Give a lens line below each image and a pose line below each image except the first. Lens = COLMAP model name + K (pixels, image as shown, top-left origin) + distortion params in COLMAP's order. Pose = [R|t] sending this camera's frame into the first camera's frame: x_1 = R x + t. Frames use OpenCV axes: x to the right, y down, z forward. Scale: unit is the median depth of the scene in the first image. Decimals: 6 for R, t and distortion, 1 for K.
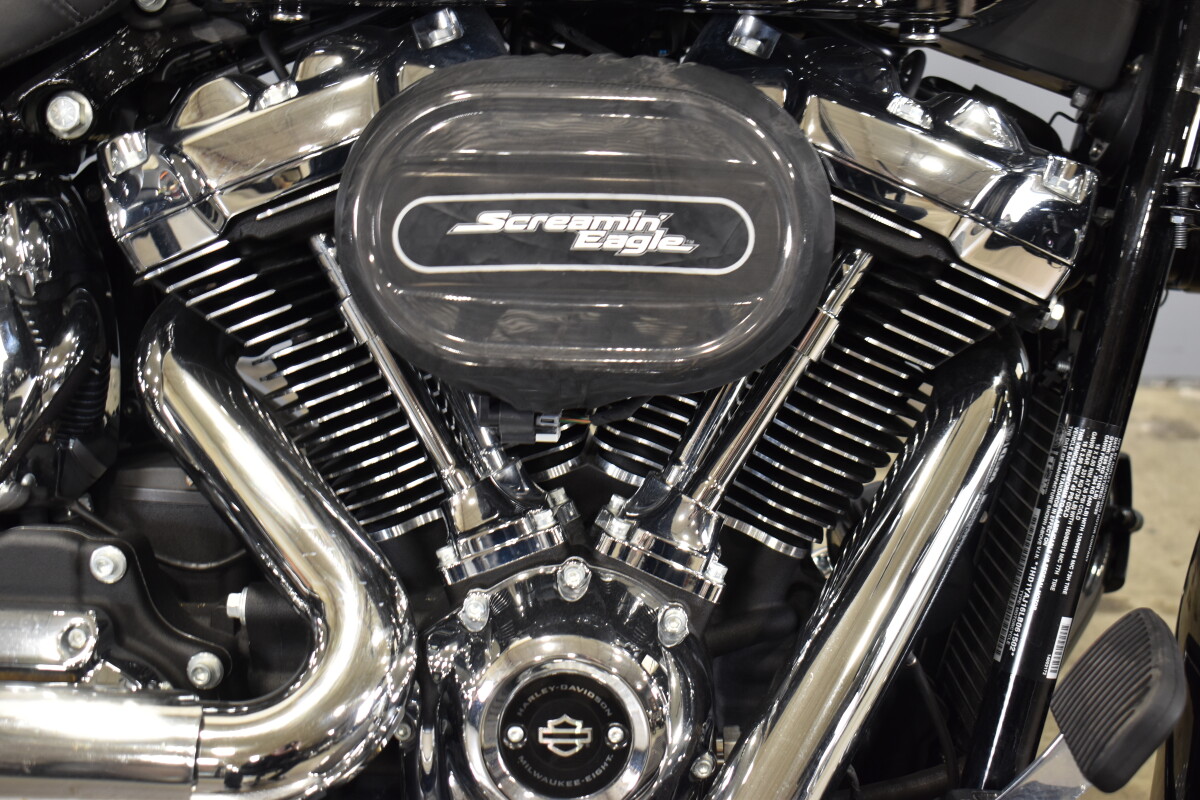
lens RADIAL K [[1857.4, 0, 600.0], [0, 1857.4, 400.0], [0, 0, 1]] dist [-0.011652, -0.020720]
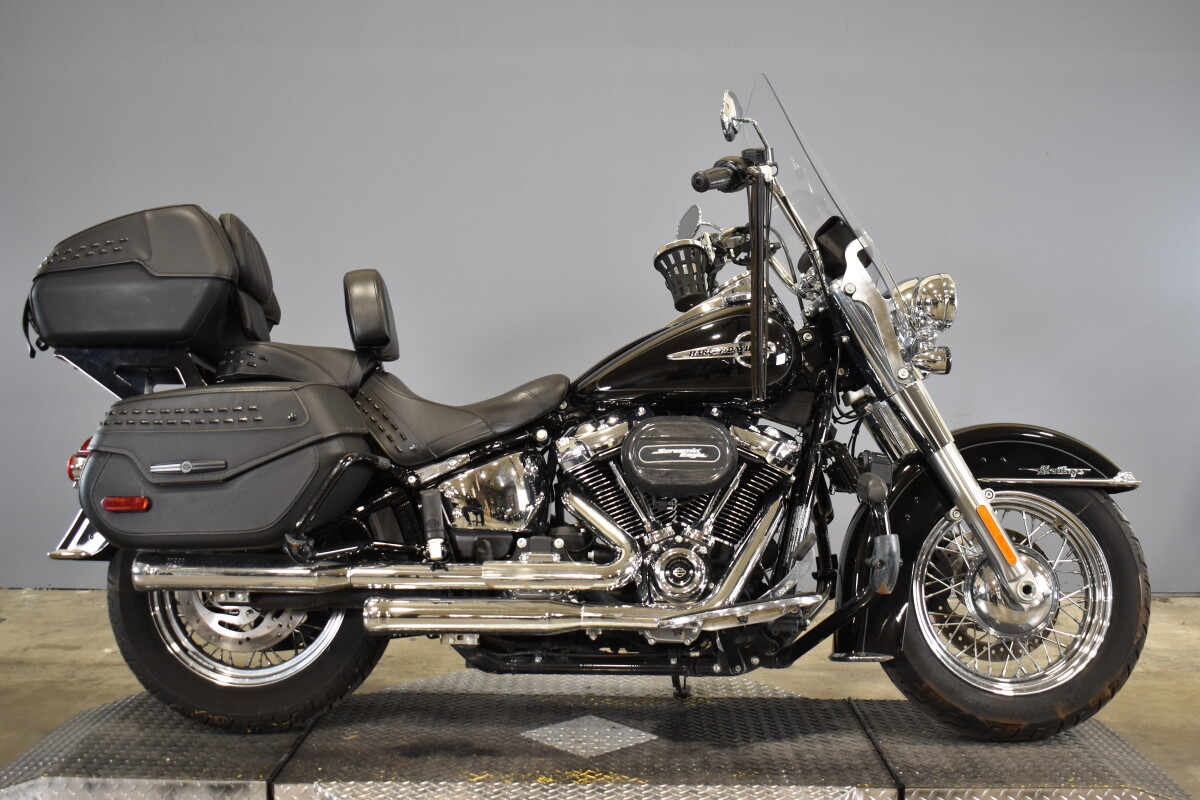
lens RADIAL K [[1388.8, 0, 600.0], [0, 1388.8, 400.0], [0, 0, 1]] dist [0.001330, 0.003576]
pose [[0.999367, -0.007867, 0.034702, -0.288327], [0.016175, 0.969097, -0.246148, 0.542669], [-0.031693, 0.246553, 0.968611, -2.026083]]
